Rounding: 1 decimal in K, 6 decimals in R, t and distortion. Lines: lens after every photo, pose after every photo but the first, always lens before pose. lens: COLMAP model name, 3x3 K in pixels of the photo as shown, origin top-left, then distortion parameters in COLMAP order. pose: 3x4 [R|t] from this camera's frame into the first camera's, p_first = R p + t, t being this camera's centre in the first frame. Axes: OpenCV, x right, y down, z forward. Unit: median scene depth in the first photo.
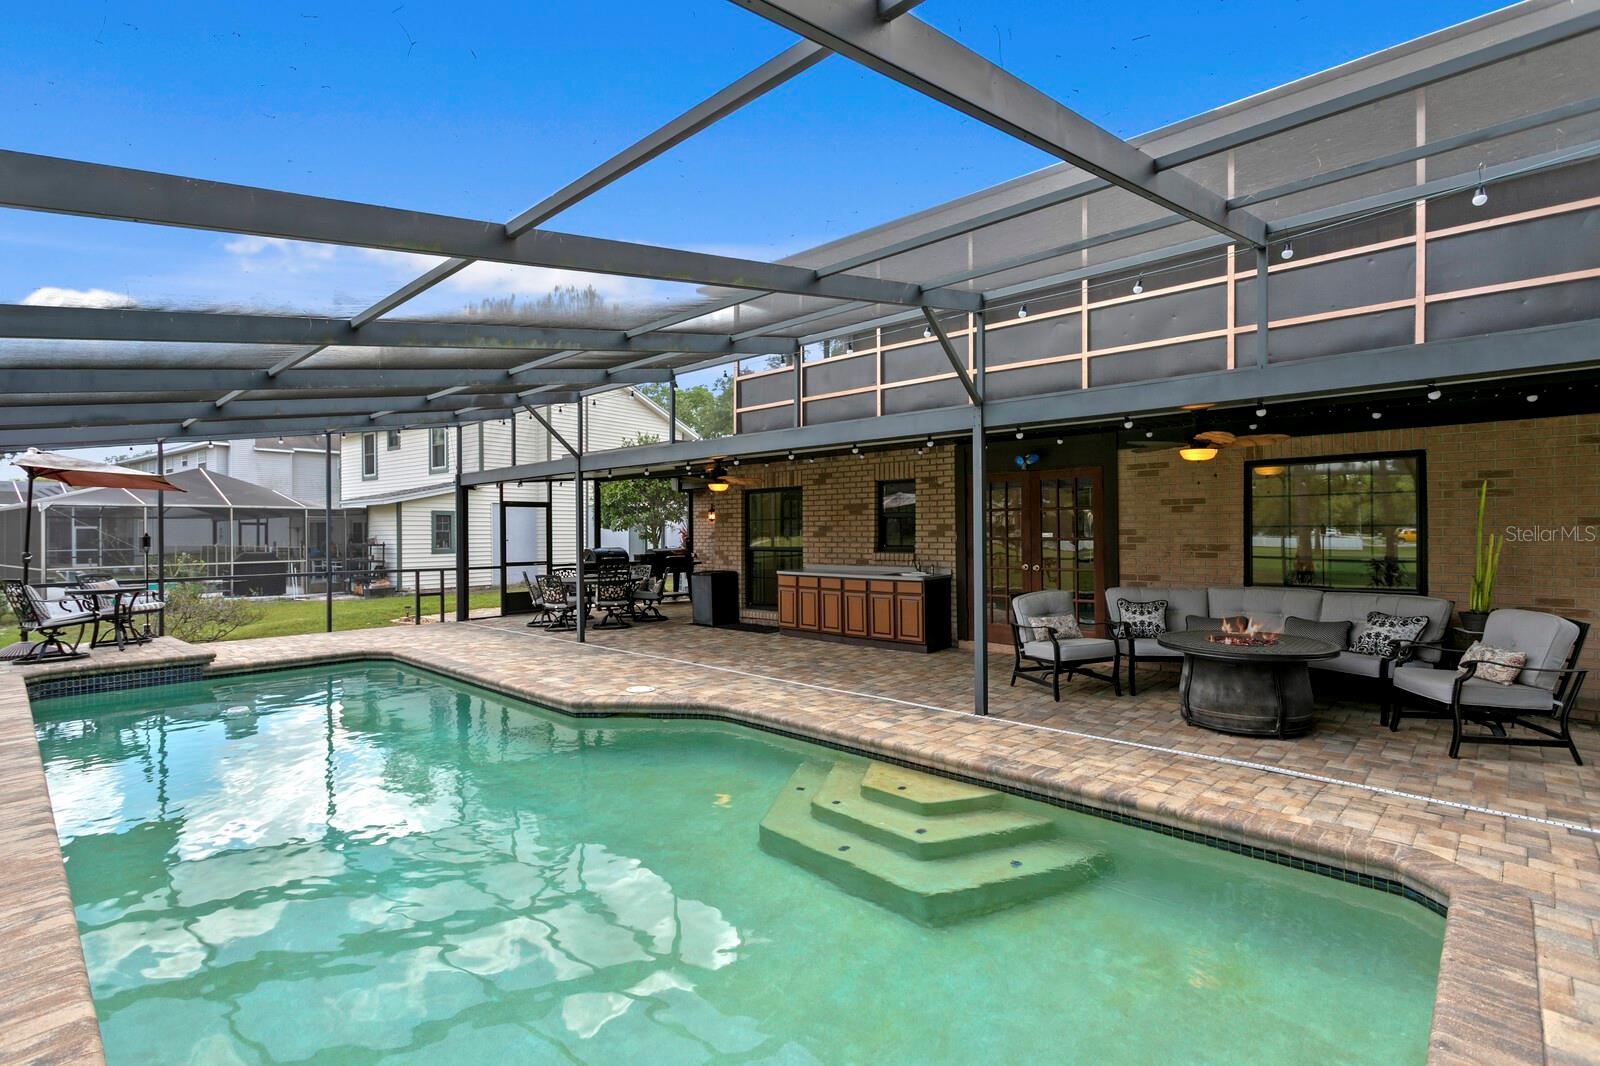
lens RADIAL K [[773.1, 0, 779.3], [0, 773.1, 532.9], [0, 0, 1]] dist [0.007069, 0.003285]
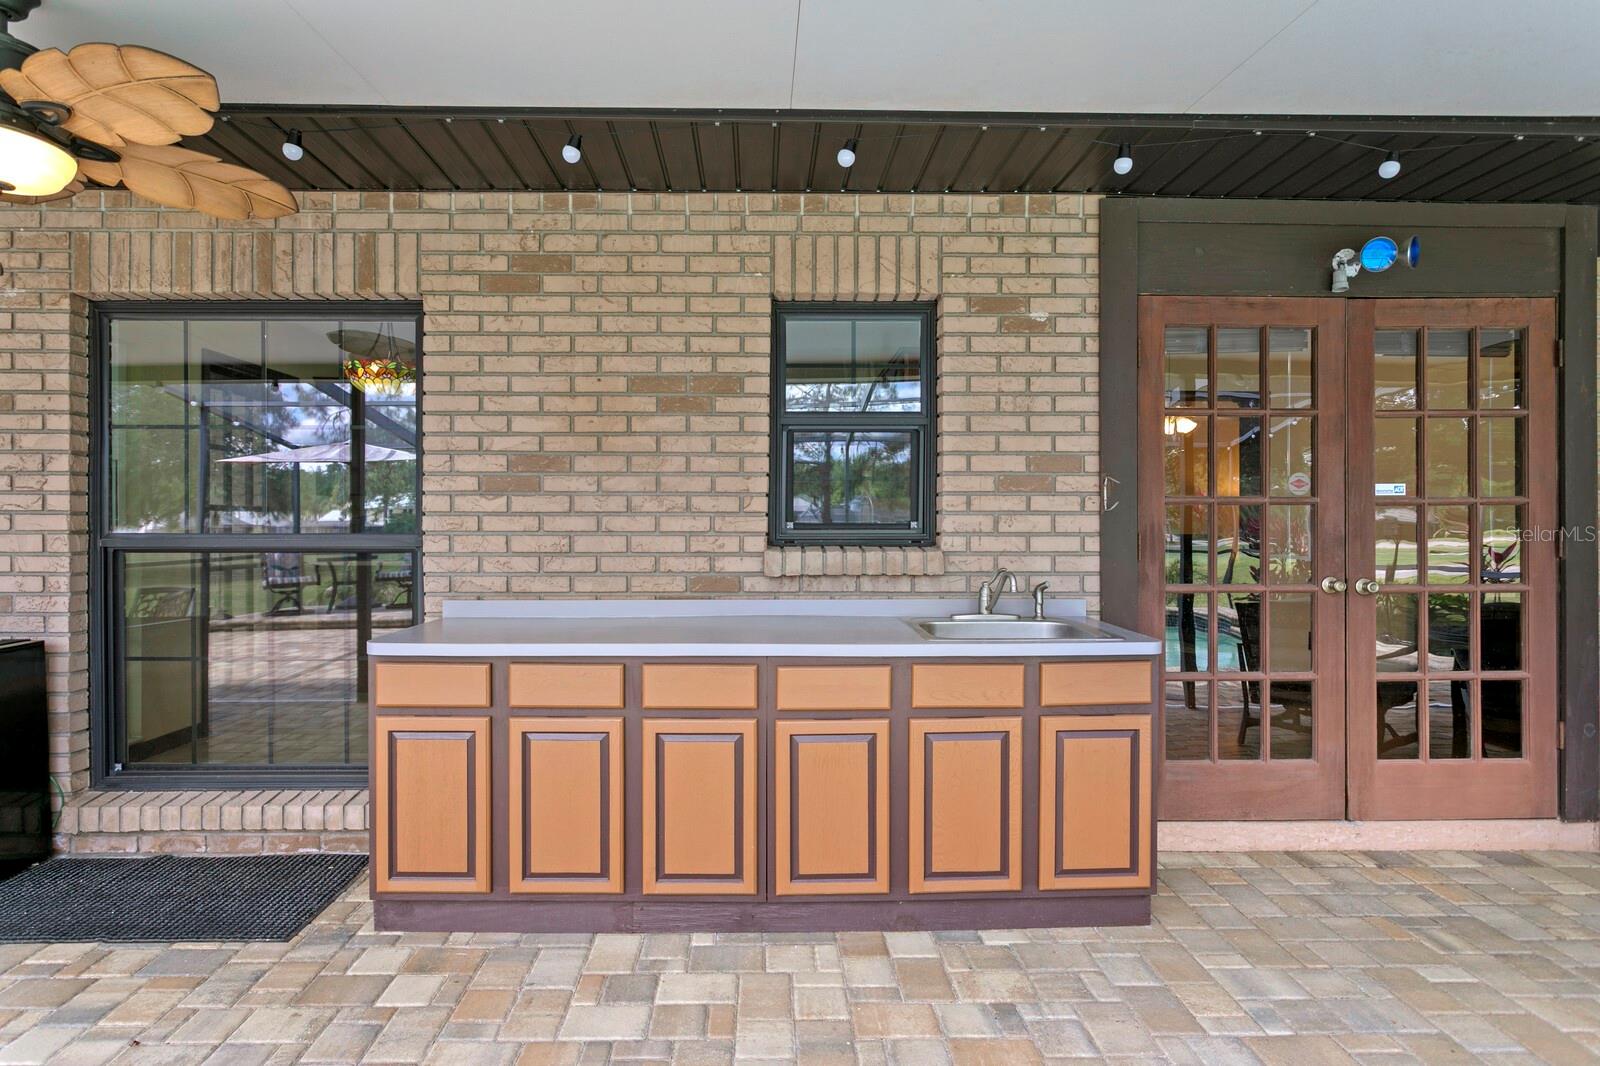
lens RADIAL K [[850.0, 0, 786.2], [0, 850.0, 535.0], [0, 0, 1]] dist [0.005351, -0.001737]
pose [[0.707138, 0.006007, 0.707050, -0.122520], [-0.004354, 0.999982, -0.004141, 0.028599], [-0.707062, -0.000150, 0.707152, 1.040203]]
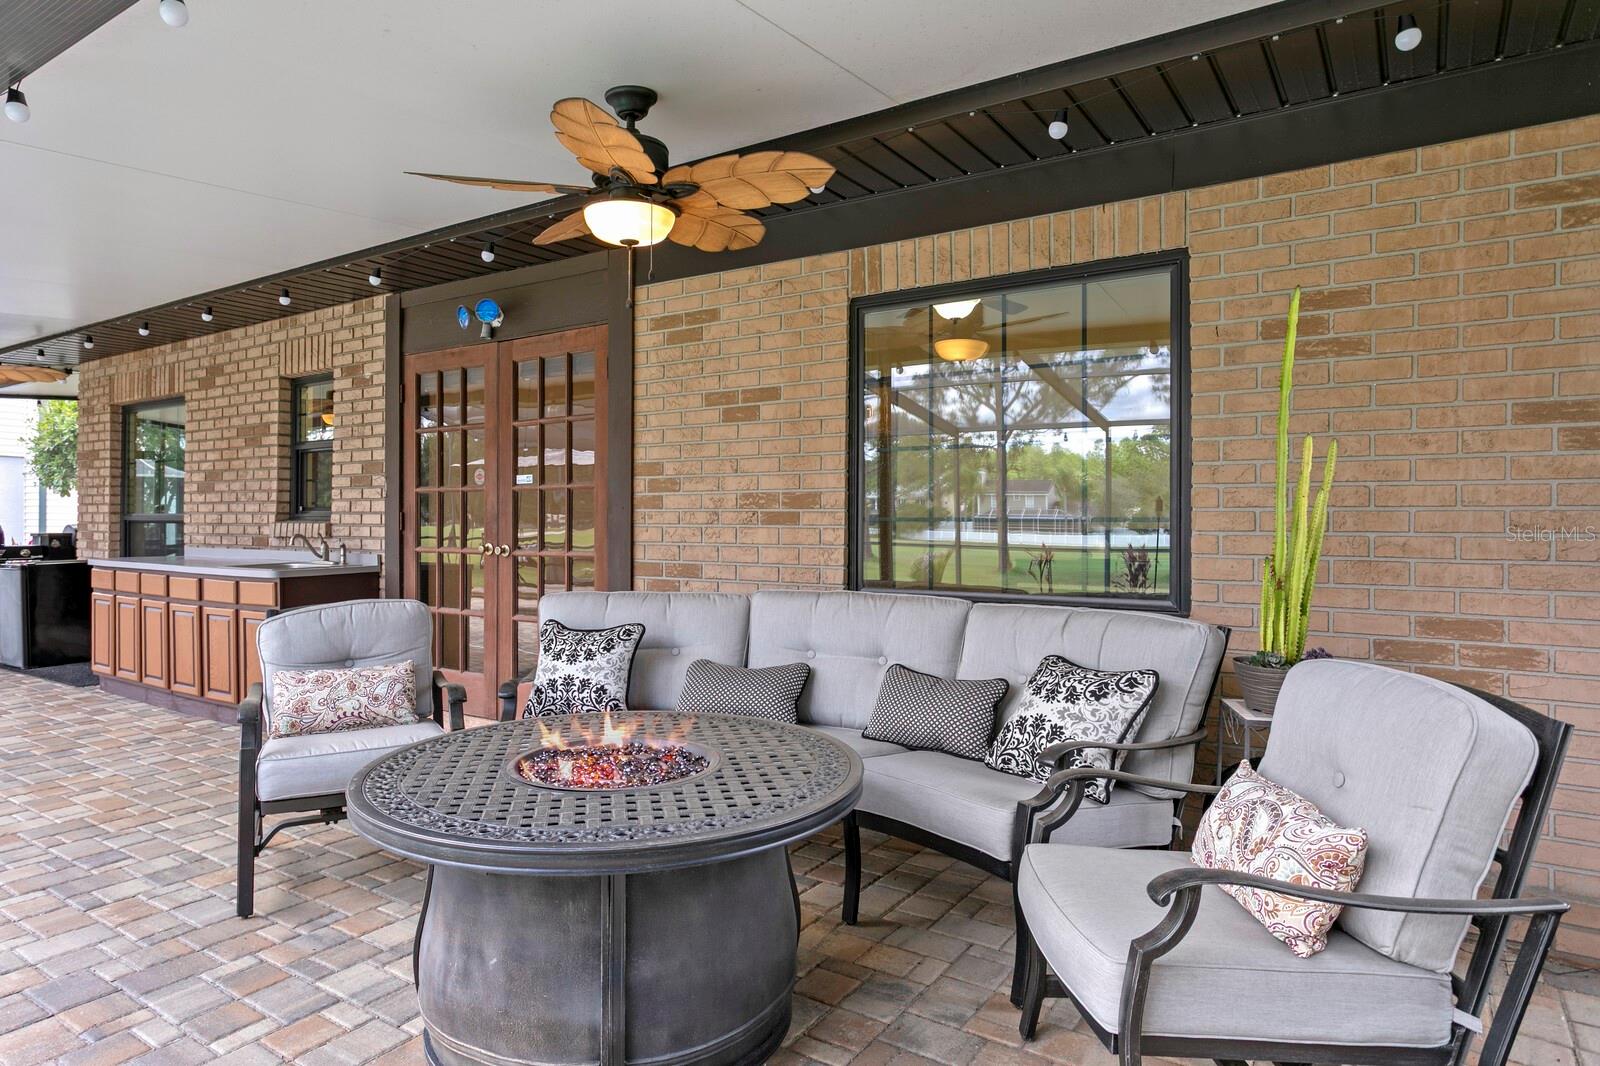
lens RADIAL K [[956.8, 0, 790.7], [0, 956.8, 523.4], [0, 0, 1]] dist [-0.010013, 0.011152]
pose [[0.985100, 0.011118, 0.171622, 0.457038], [-0.010776, 0.999938, -0.002928, 0.032804], [-0.171644, 0.001035, 0.985158, 0.461238]]
